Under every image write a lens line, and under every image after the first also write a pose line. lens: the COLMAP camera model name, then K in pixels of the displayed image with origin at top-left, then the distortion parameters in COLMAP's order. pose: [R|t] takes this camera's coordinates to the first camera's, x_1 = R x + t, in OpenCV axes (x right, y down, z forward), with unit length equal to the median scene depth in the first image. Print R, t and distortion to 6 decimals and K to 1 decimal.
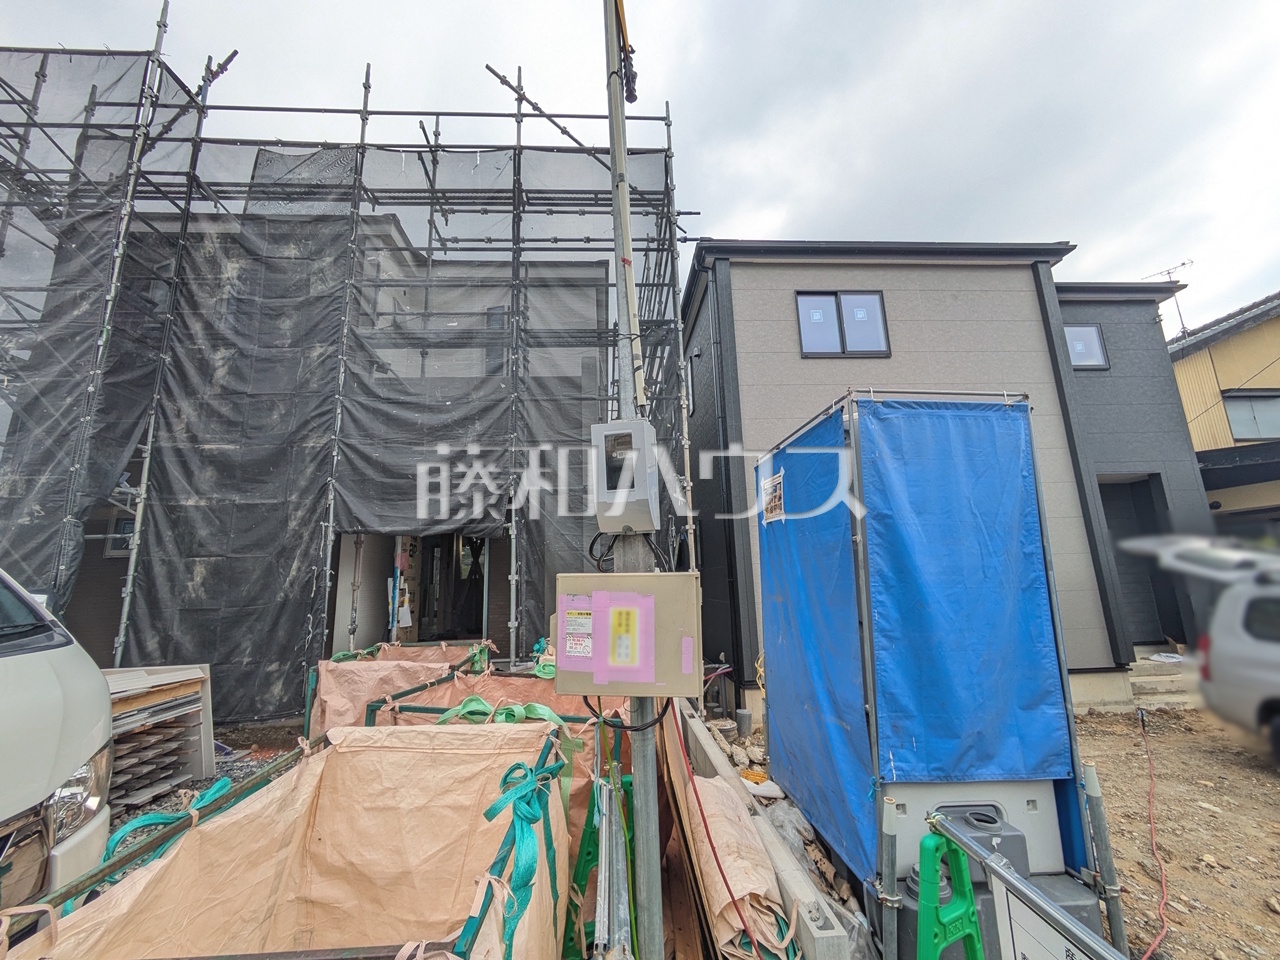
lens RADIAL K [[498.3, 0, 646.4], [0, 498.3, 485.2], [0, 0, 1]] dist [0.008356, 0.000266]
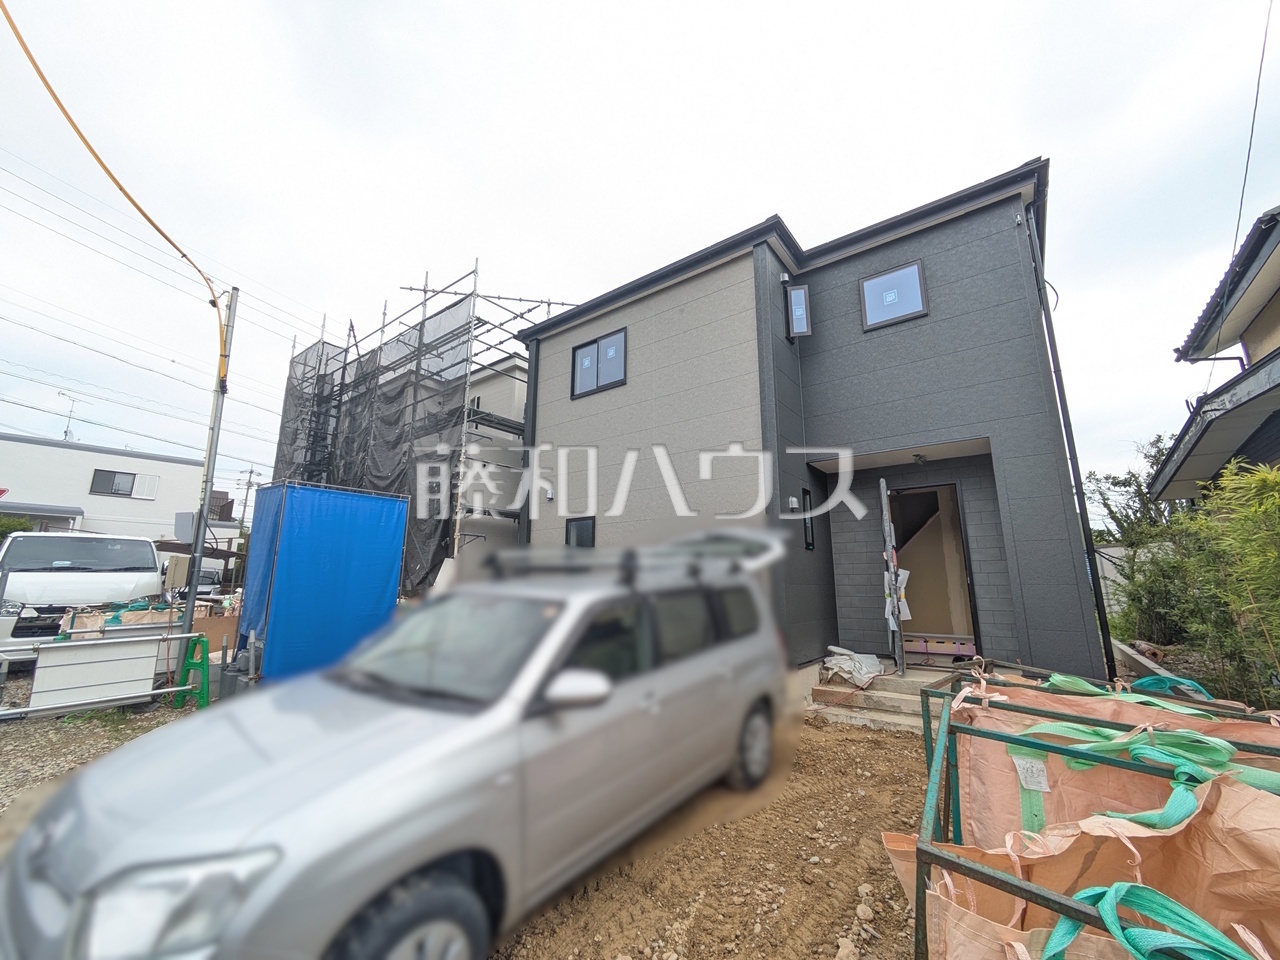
lens RADIAL K [[498.3, 0, 646.4], [0, 498.3, 485.2], [0, 0, 1]] dist [0.008356, 0.000266]
pose [[0.759748, -0.073347, -0.646067, 1.281198], [0.112117, 0.993512, 0.019054, -0.026197], [0.640478, -0.086911, 0.763043, 0.075168]]
